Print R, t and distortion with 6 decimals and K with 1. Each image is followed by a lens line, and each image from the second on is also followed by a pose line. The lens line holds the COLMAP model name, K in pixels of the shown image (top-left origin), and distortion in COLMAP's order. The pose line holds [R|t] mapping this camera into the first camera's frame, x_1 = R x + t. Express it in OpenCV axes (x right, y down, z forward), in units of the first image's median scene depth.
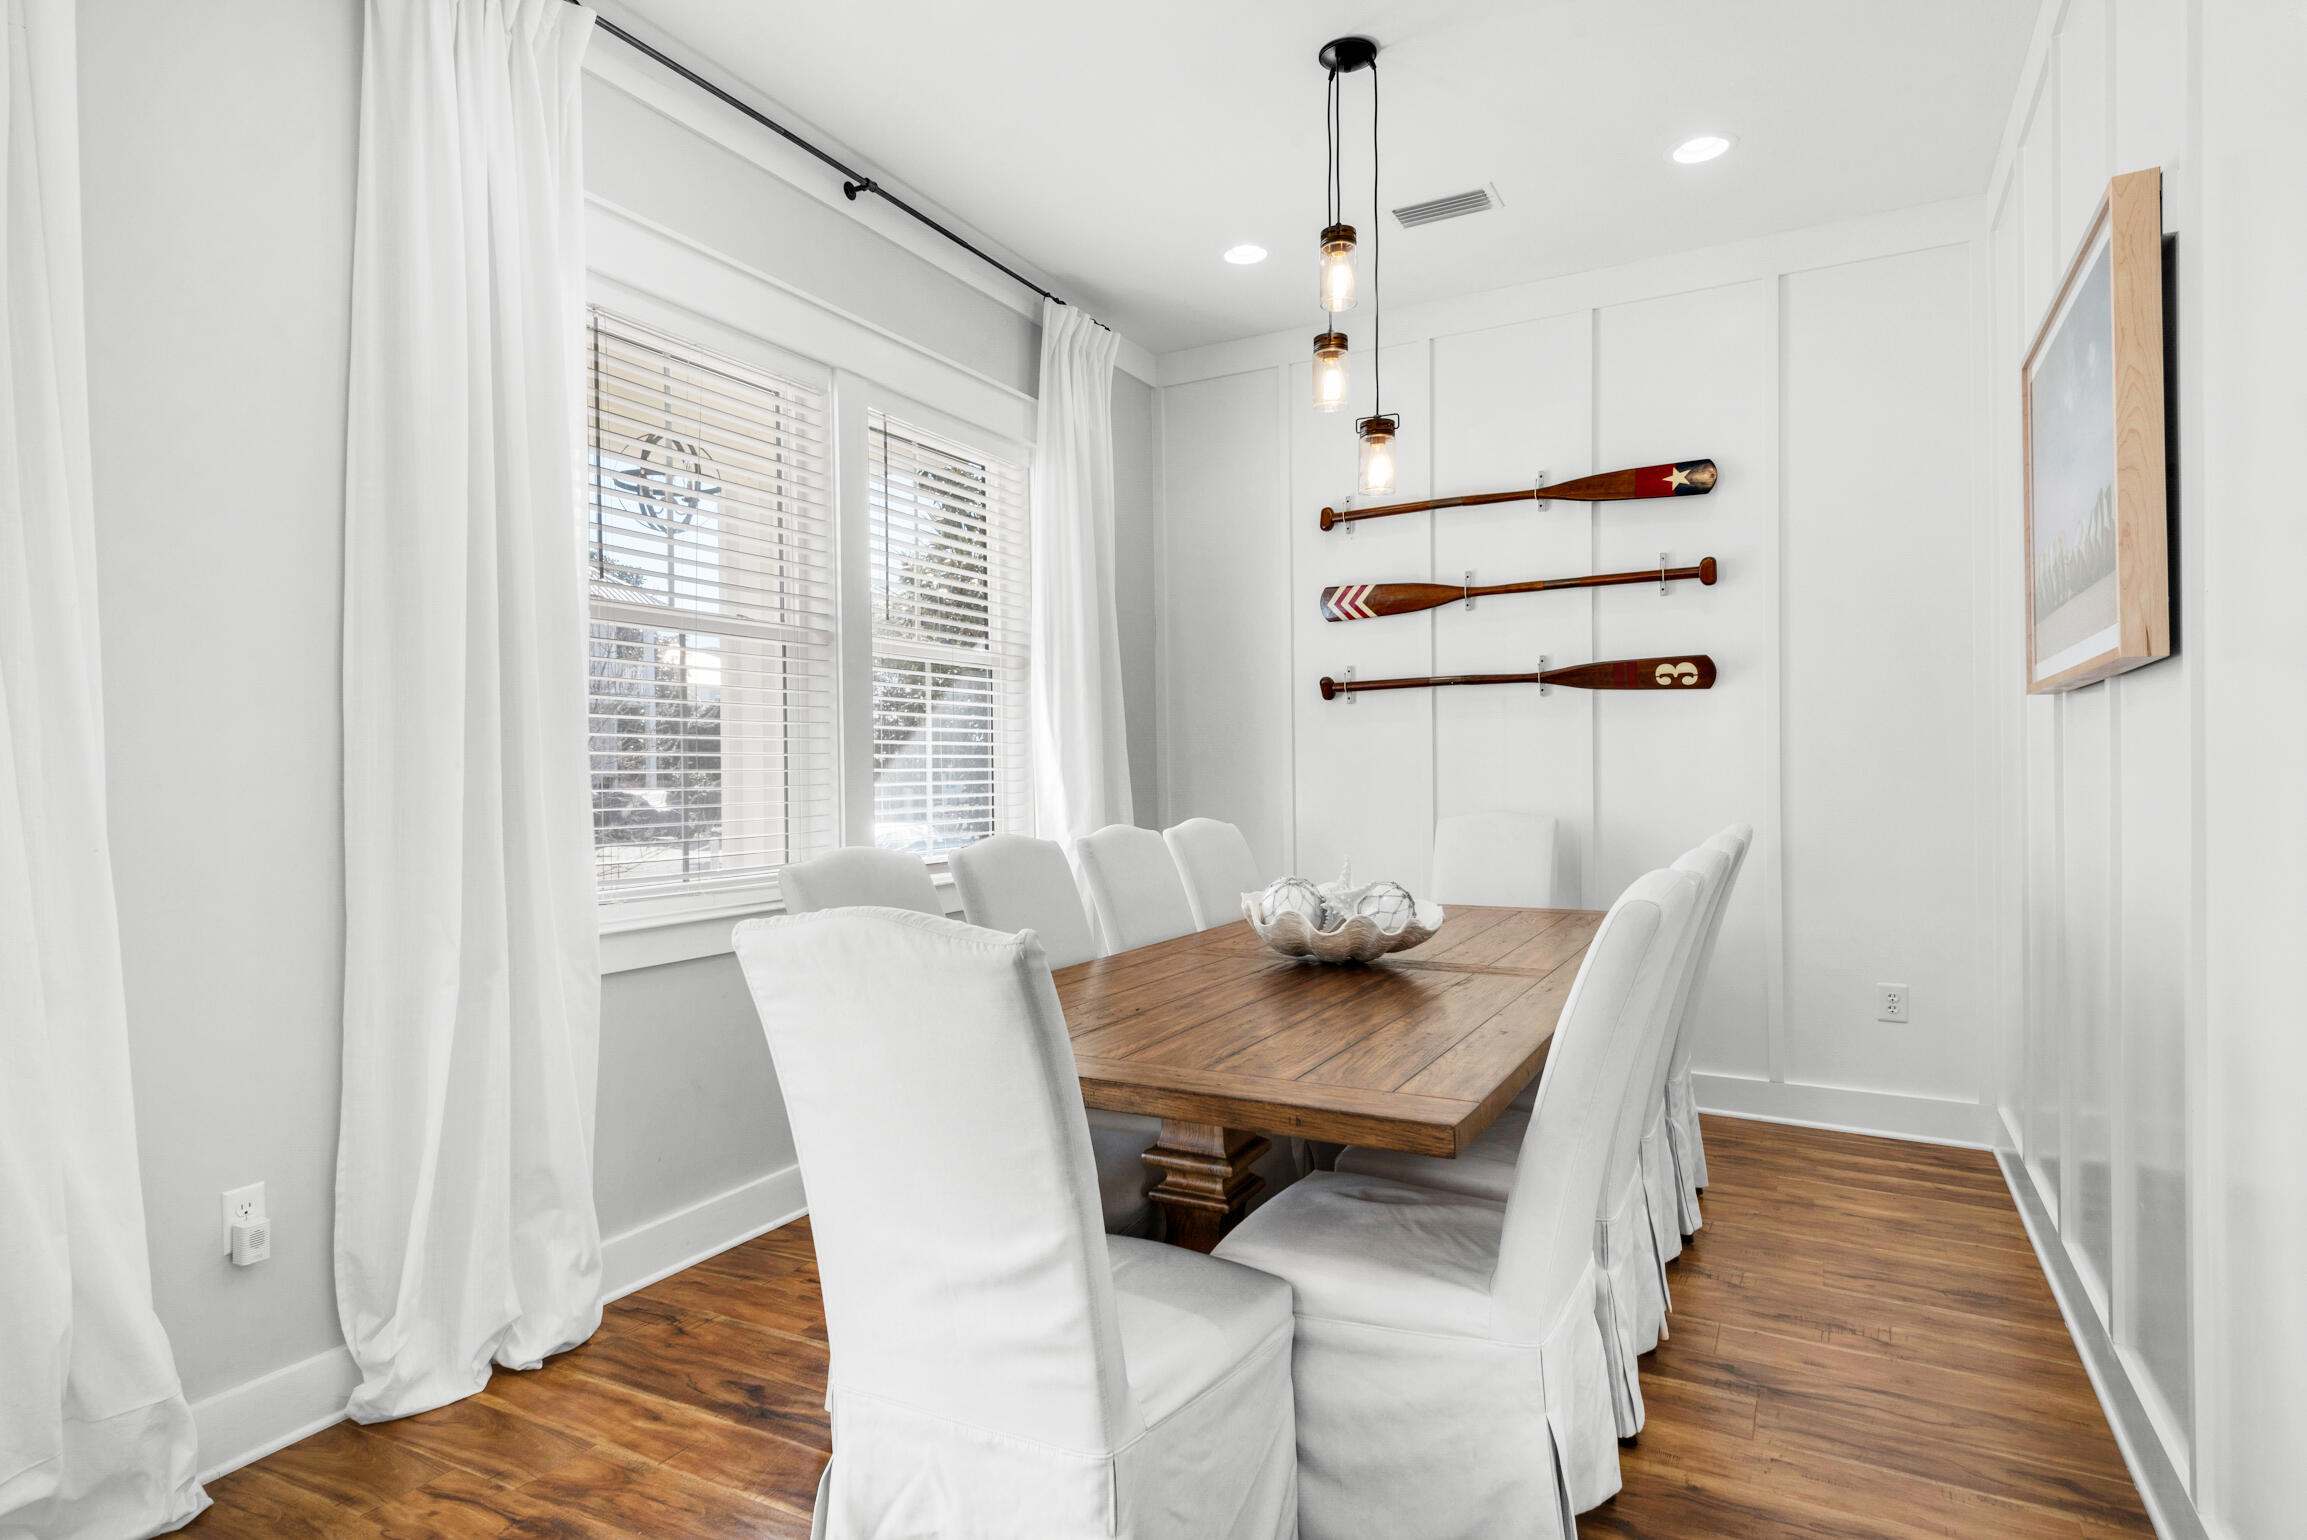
lens RADIAL K [[1273.0, 0, 1156.4], [0, 1273.0, 771.7], [0, 0, 1]] dist [0.054007, -0.038053]
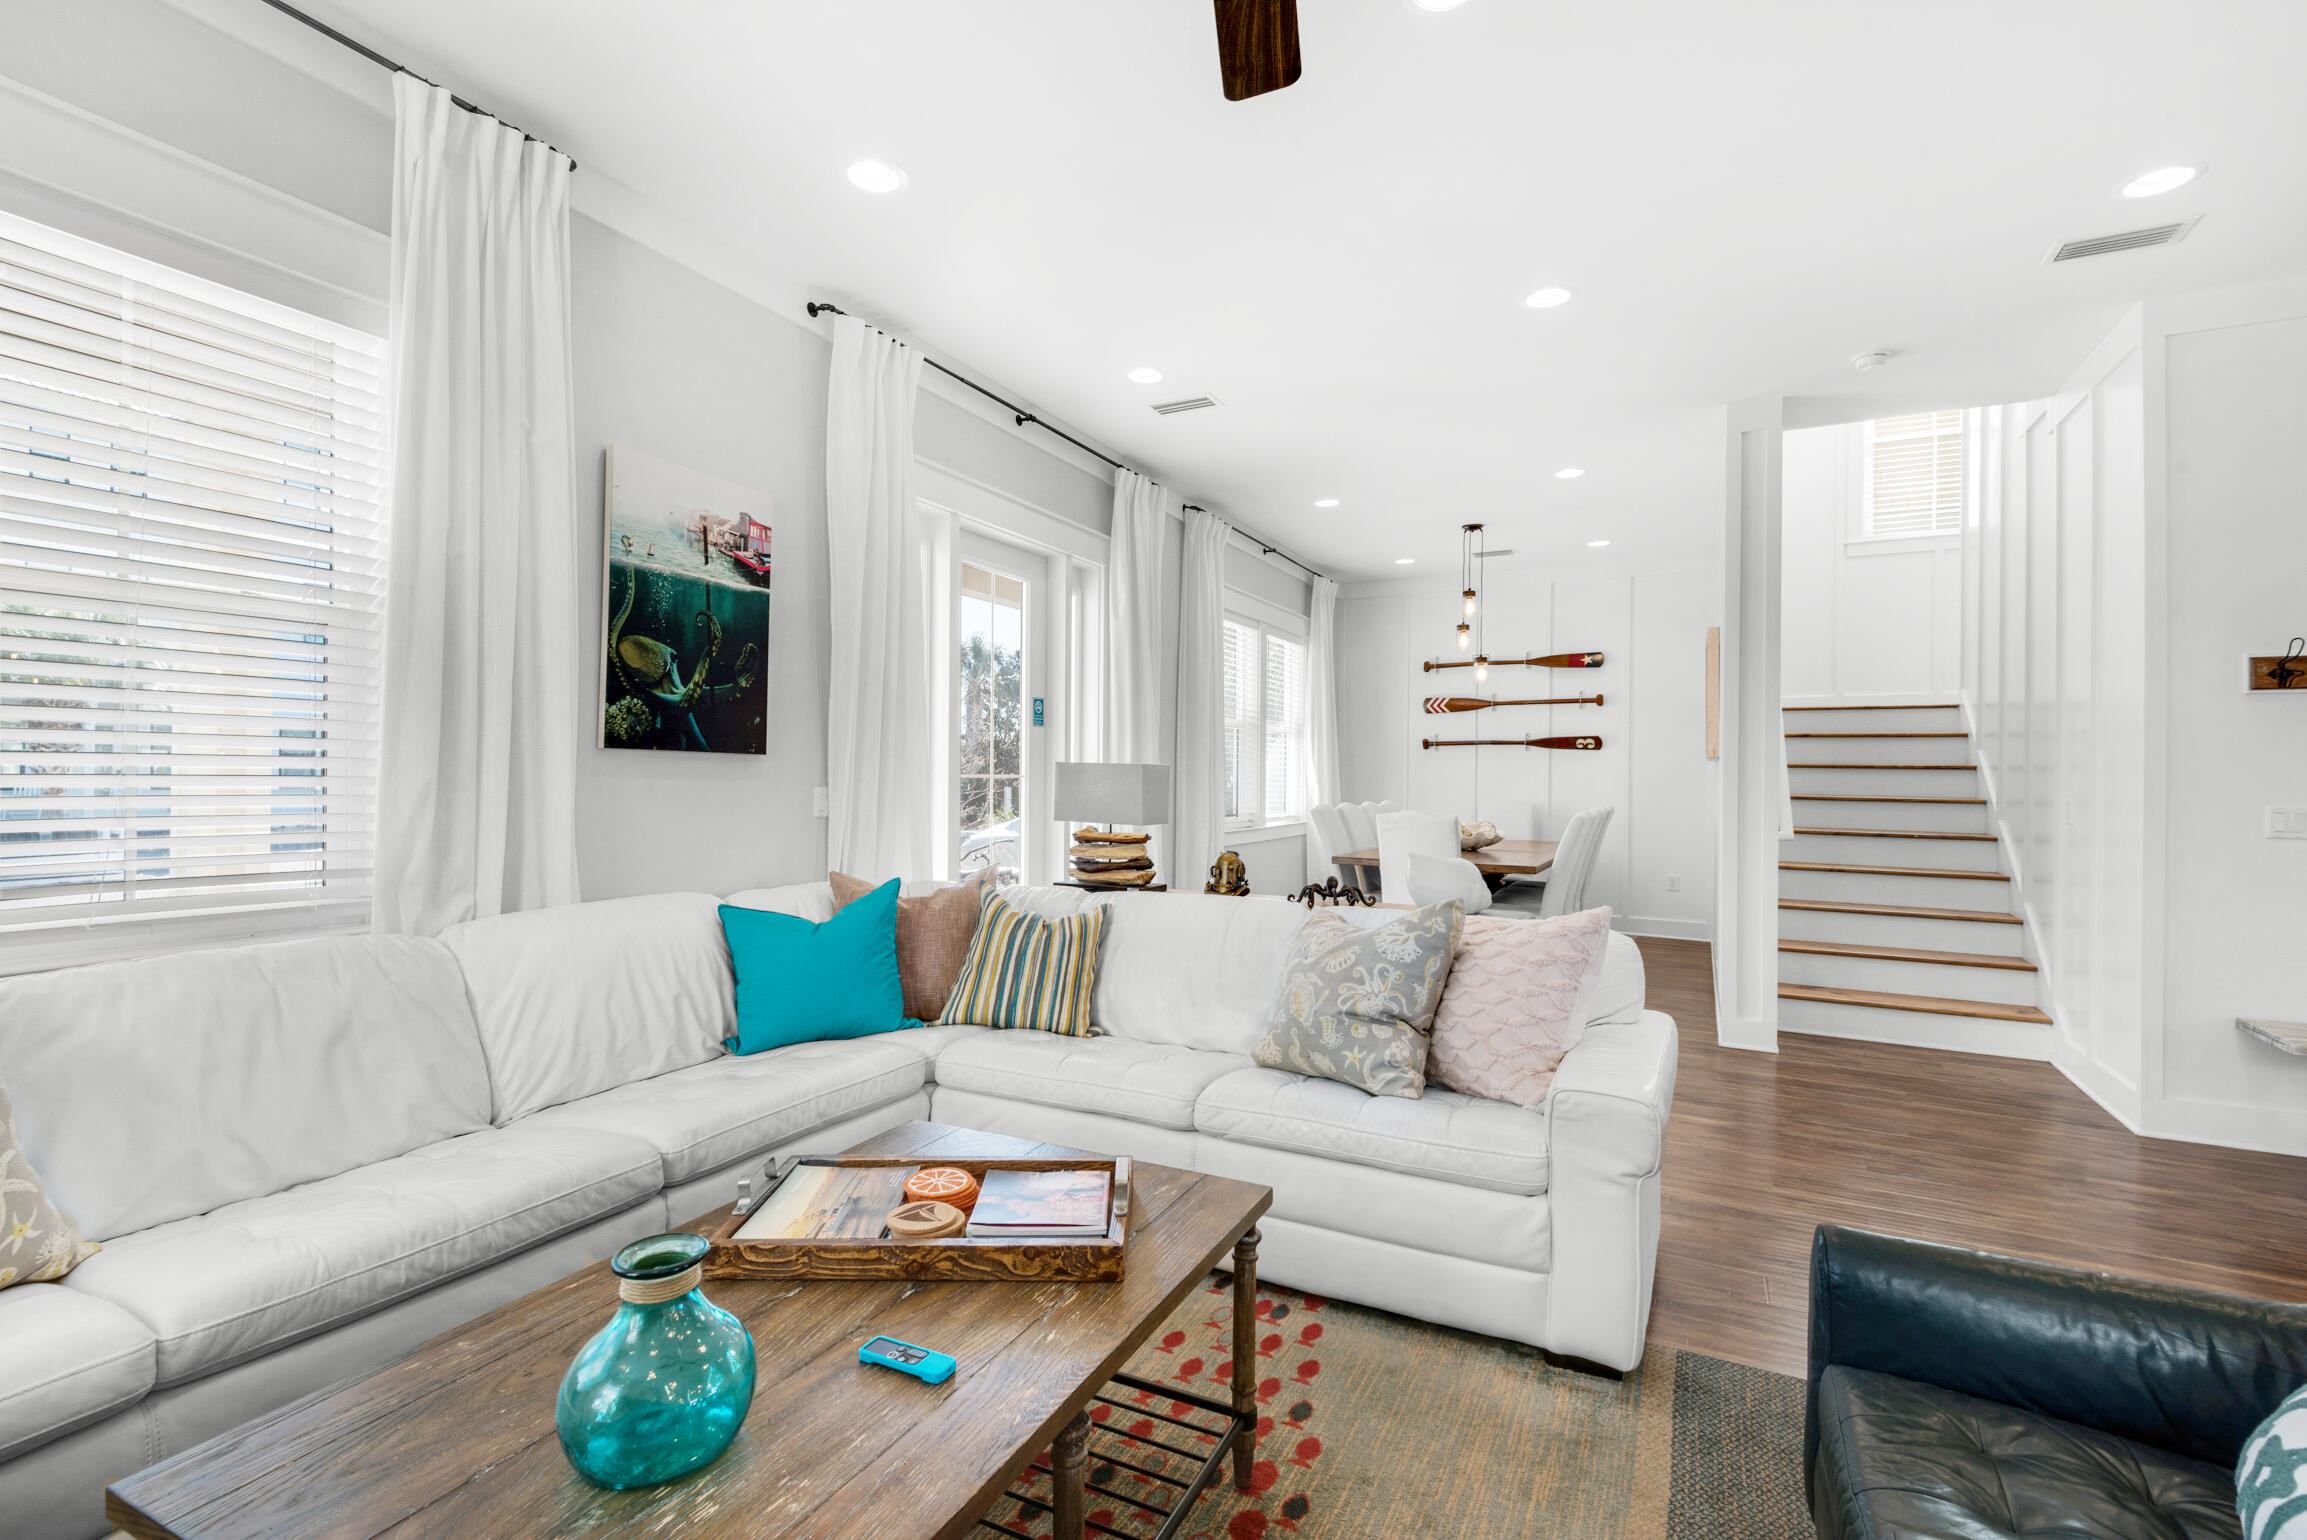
lens RADIAL K [[1041.8, 0, 1147.7], [0, 1041.8, 770.7], [0, 0, 1]] dist [0.028955, -0.014609]
pose [[0.999778, 0.020669, -0.004050, -0.381316], [-0.020689, 0.999773, -0.004993, -0.000398], [0.003946, 0.005076, 0.999979, -0.904438]]
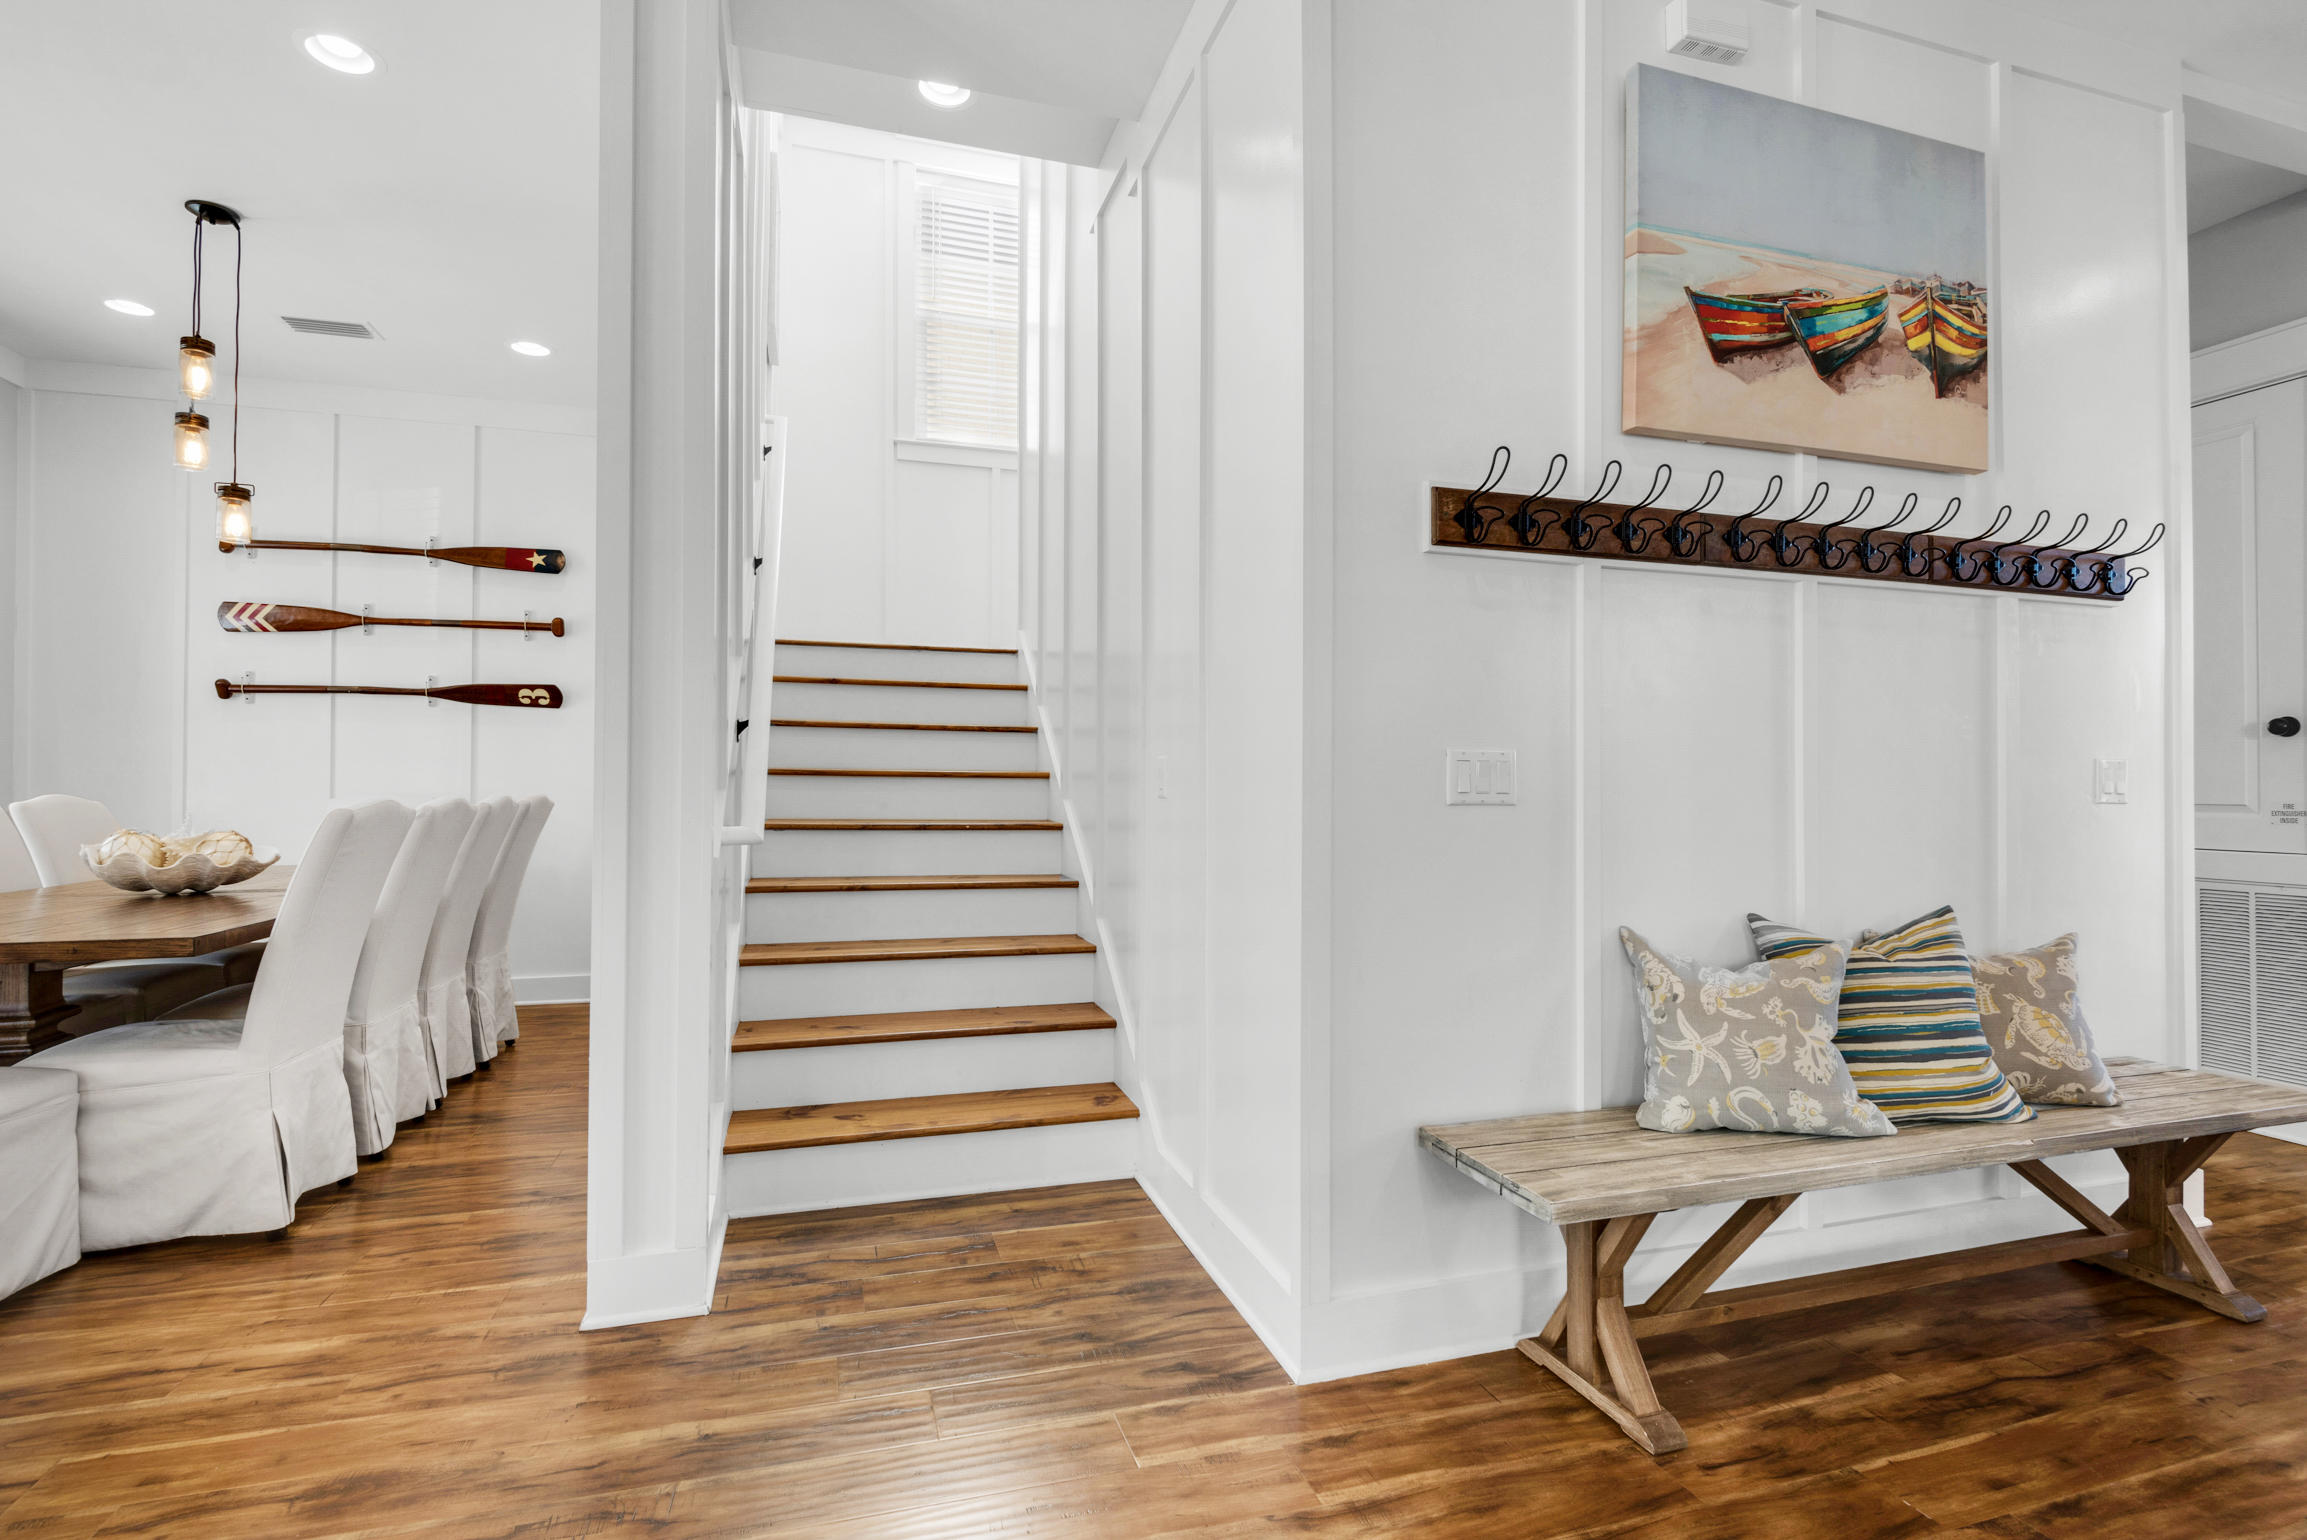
lens RADIAL K [[1096.1, 0, 1159.4], [0, 1096.1, 772.3], [0, 0, 1]] dist [0.002065, -0.004746]
pose [[0.706904, 0.021368, 0.706987, 0.038337], [-0.009503, 0.999740, -0.020715, 0.026246], [-0.707246, 0.007925, 0.706923, -0.345684]]
